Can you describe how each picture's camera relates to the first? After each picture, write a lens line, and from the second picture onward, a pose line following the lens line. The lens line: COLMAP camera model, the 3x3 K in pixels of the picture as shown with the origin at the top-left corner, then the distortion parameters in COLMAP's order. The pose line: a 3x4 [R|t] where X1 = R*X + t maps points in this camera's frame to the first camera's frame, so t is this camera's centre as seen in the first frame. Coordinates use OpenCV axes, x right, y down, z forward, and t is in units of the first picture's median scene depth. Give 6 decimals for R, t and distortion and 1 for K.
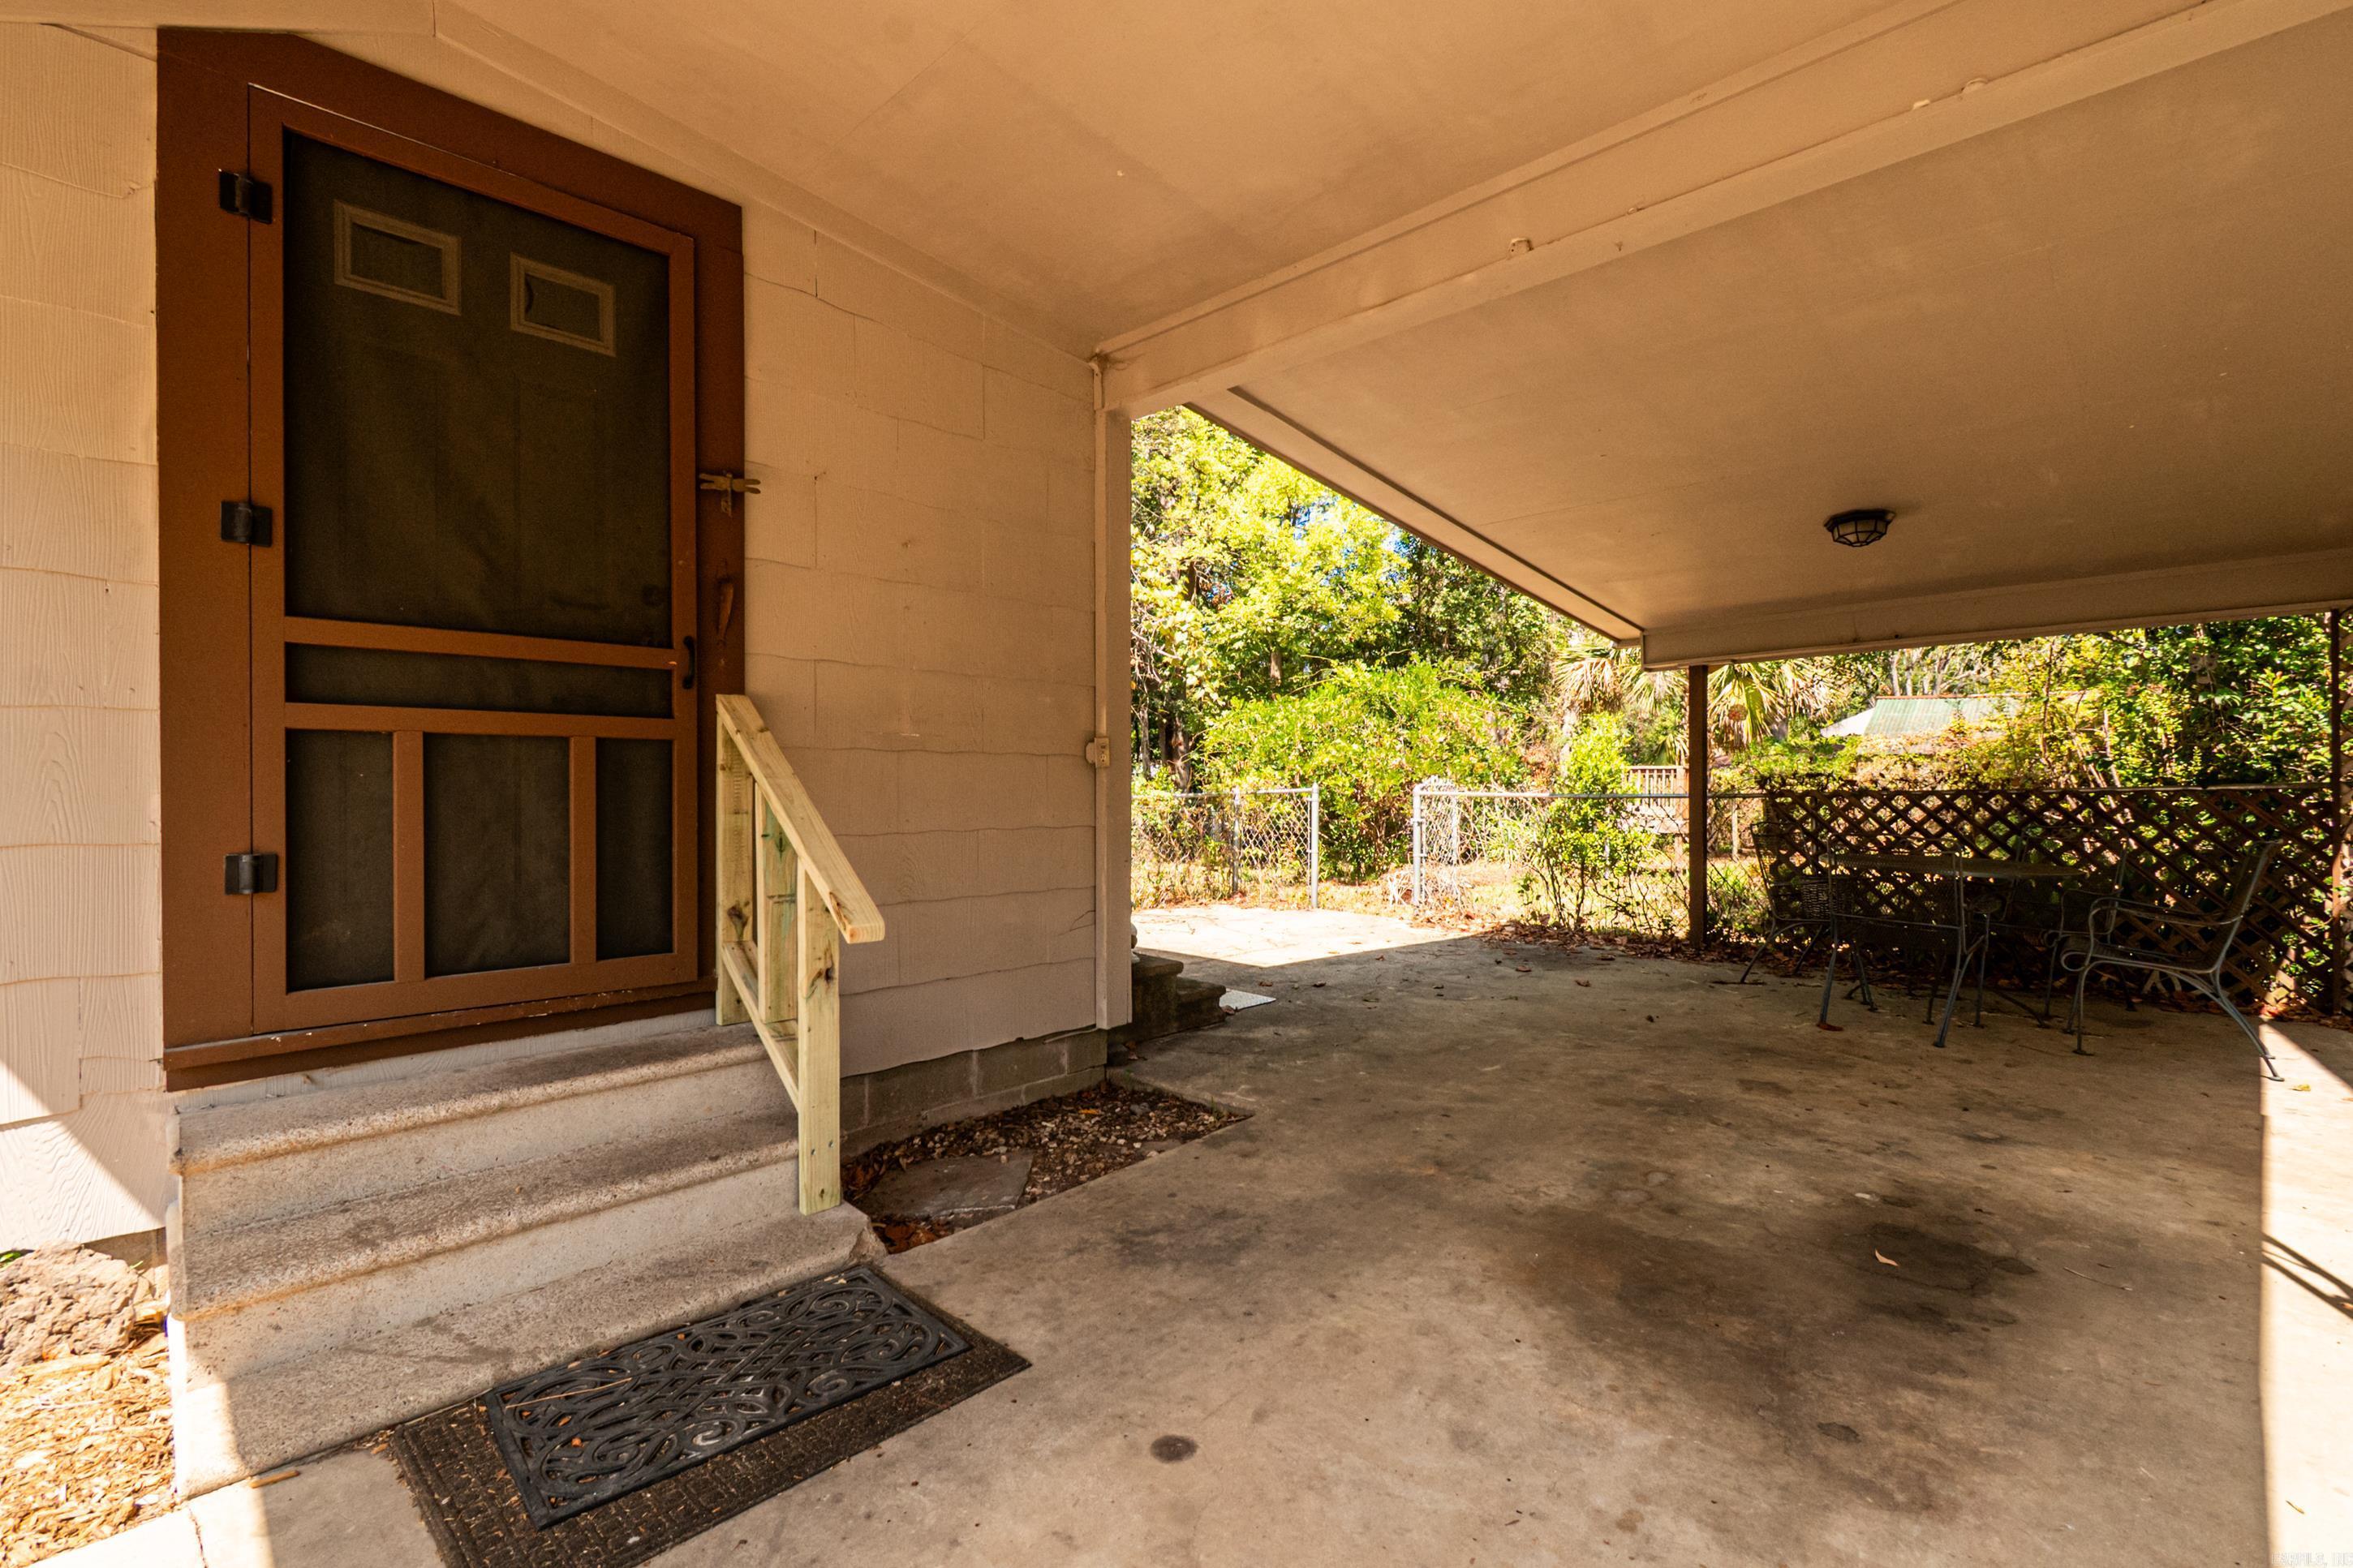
lens RADIAL K [[1047.8, 0, 1179.0], [0, 1047.8, 779.4], [0, 0, 1]] dist [0.006941, -0.005159]
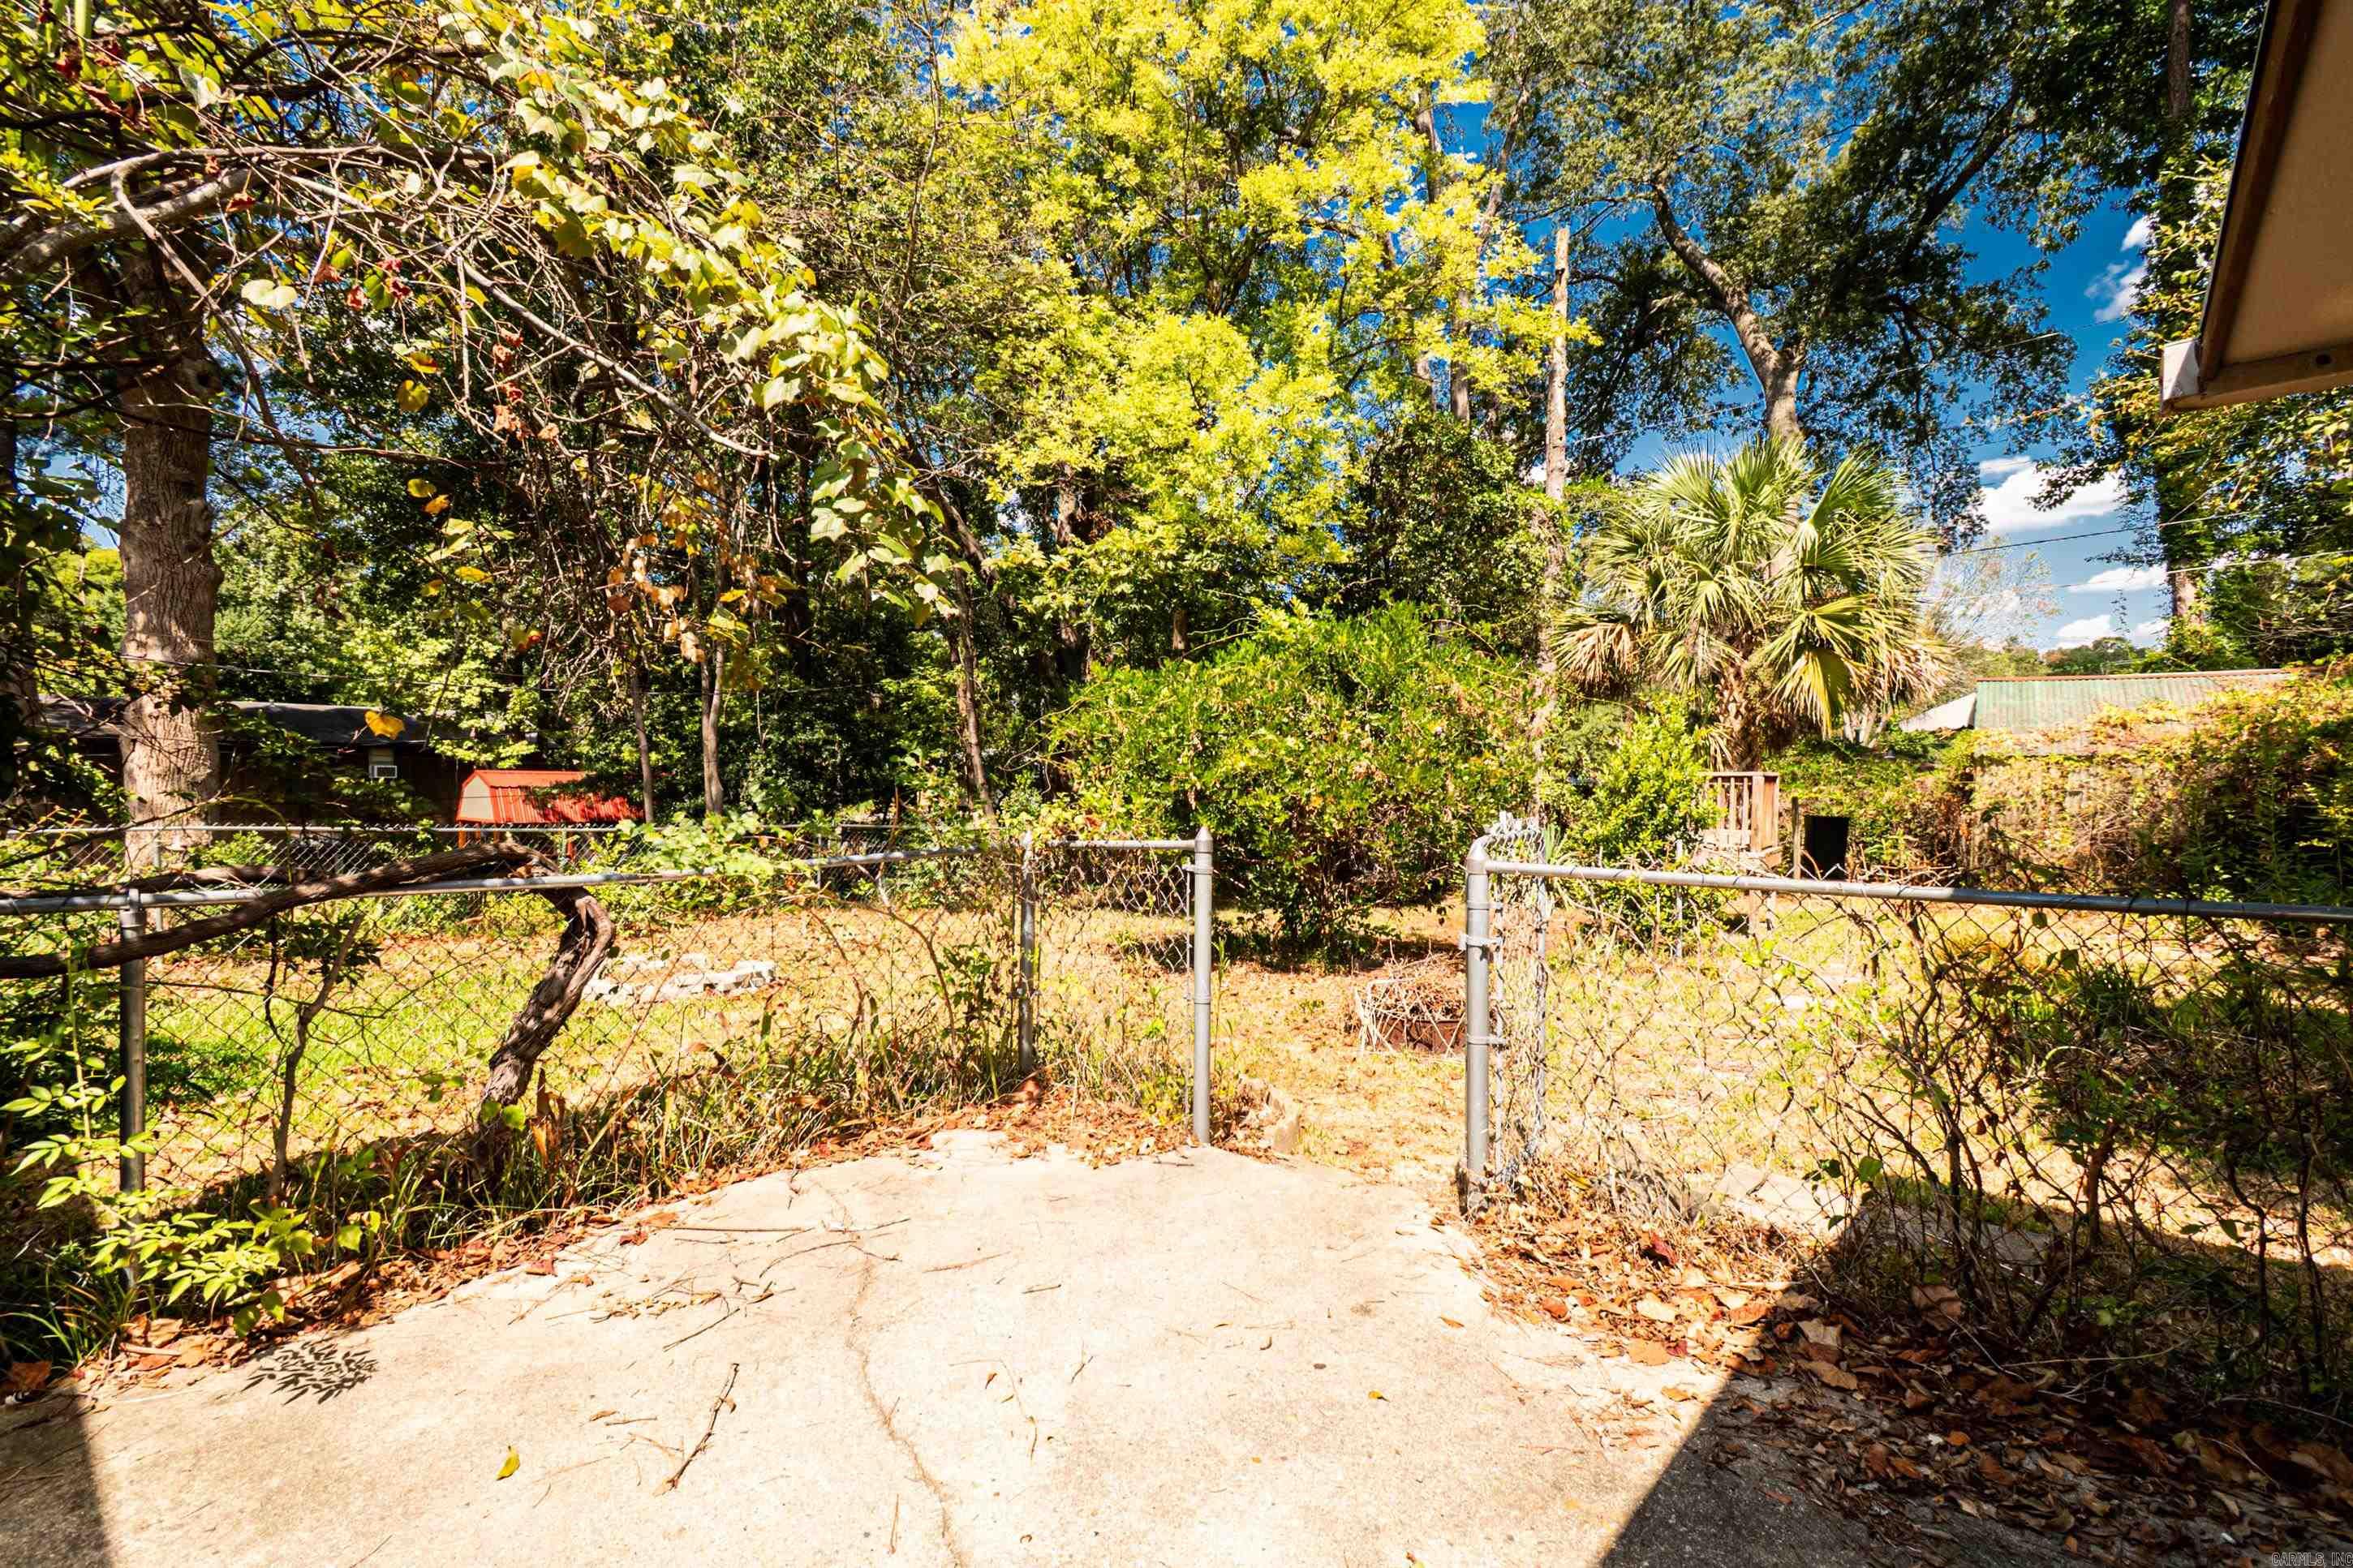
lens RADIAL K [[1047.8, 0, 1179.0], [0, 1047.8, 779.4], [0, 0, 1]] dist [0.006941, -0.005159]
pose [[0.997566, -0.000309, 0.069727, 0.062435], [0.000303, 1.000000, 0.000099, -0.009612], [-0.069727, -0.000078, 0.997566, 0.403877]]
